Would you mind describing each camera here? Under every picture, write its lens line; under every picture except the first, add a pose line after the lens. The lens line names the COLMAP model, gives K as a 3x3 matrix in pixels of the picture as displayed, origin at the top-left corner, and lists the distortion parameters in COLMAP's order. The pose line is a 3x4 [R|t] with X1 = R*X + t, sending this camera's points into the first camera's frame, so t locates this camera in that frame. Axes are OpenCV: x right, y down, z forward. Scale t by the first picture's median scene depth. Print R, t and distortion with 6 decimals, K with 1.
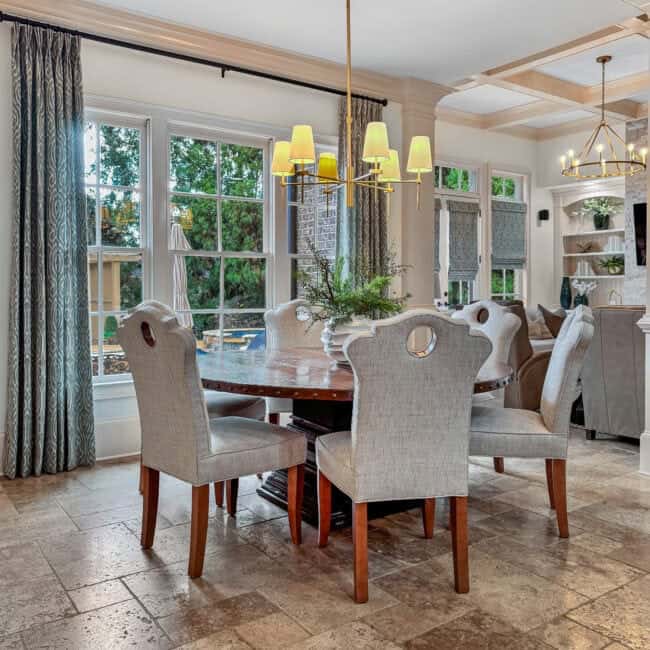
lens RADIAL K [[633.2, 0, 325.2], [0, 633.2, 292.2], [0, 0, 1]] dist [0.004833, 0.015166]
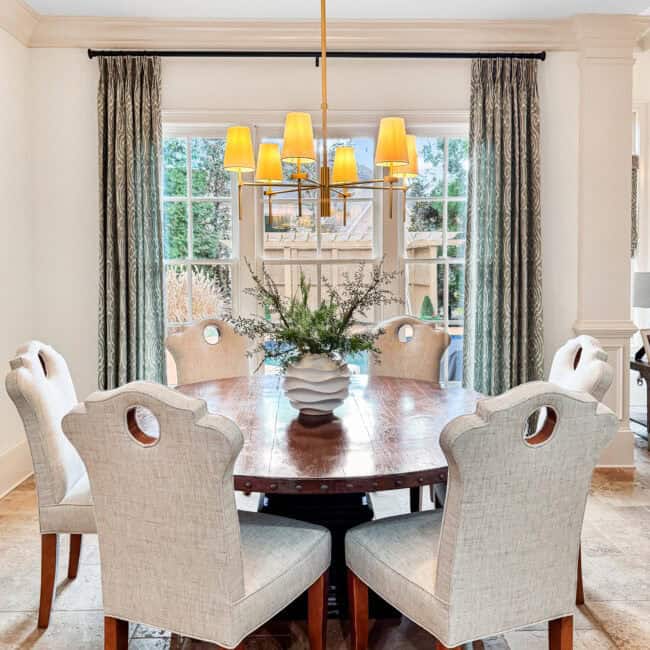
lens RADIAL K [[639.9, 0, 324.6], [0, 639.9, 276.5], [0, 0, 1]] dist [0.013456, 0.011291]
pose [[0.832262, 0.006871, -0.554341, 0.414403], [0.000700, 0.999909, 0.013444, -0.059341], [0.554383, -0.011577, 0.832181, 0.278963]]
